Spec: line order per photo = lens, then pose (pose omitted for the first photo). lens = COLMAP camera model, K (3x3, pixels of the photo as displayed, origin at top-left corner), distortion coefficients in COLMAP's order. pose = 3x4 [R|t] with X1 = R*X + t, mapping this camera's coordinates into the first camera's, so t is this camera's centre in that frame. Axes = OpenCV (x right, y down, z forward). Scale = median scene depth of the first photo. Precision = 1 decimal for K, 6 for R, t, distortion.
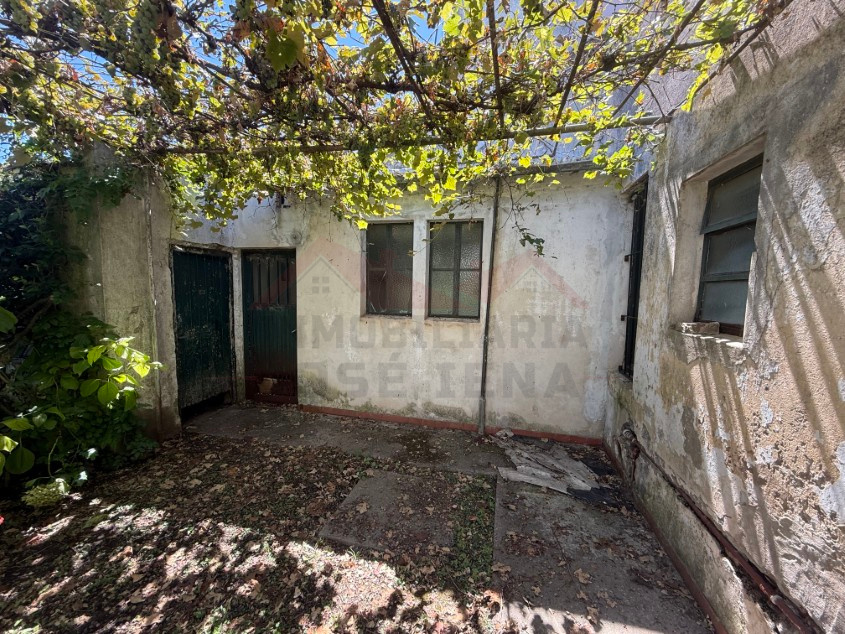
lens RADIAL K [[338.8, 0, 422.7], [0, 338.8, 314.3], [0, 0, 1]] dist [-0.001045, 0.000427]
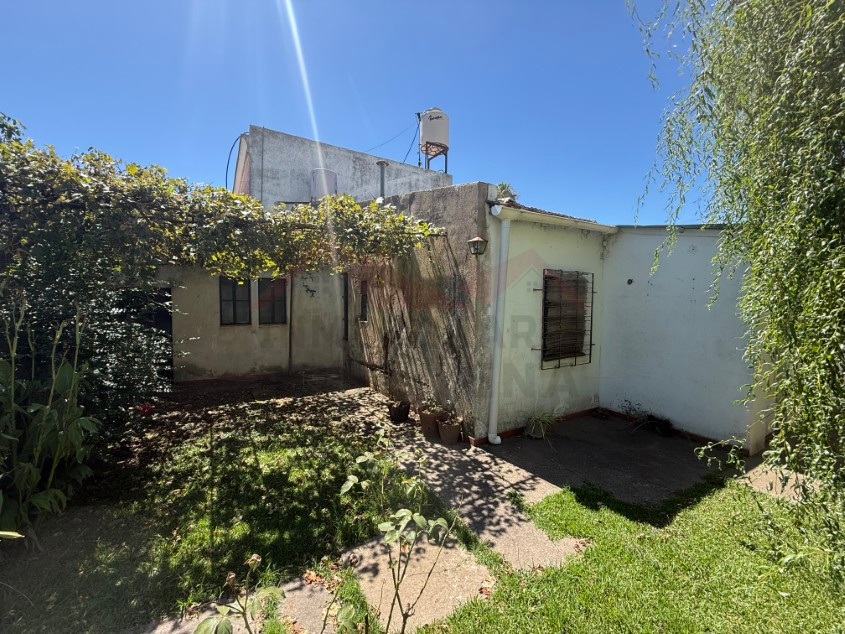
lens RADIAL K [[338.8, 0, 420.3], [0, 338.8, 317.0], [0, 0, 1]] dist [-0.001045, 0.000427]
pose [[0.700343, -0.039771, 0.712698, -0.768447], [0.062116, 0.998055, -0.005344, 0.035018], [-0.711099, 0.048012, 0.701451, -1.141073]]
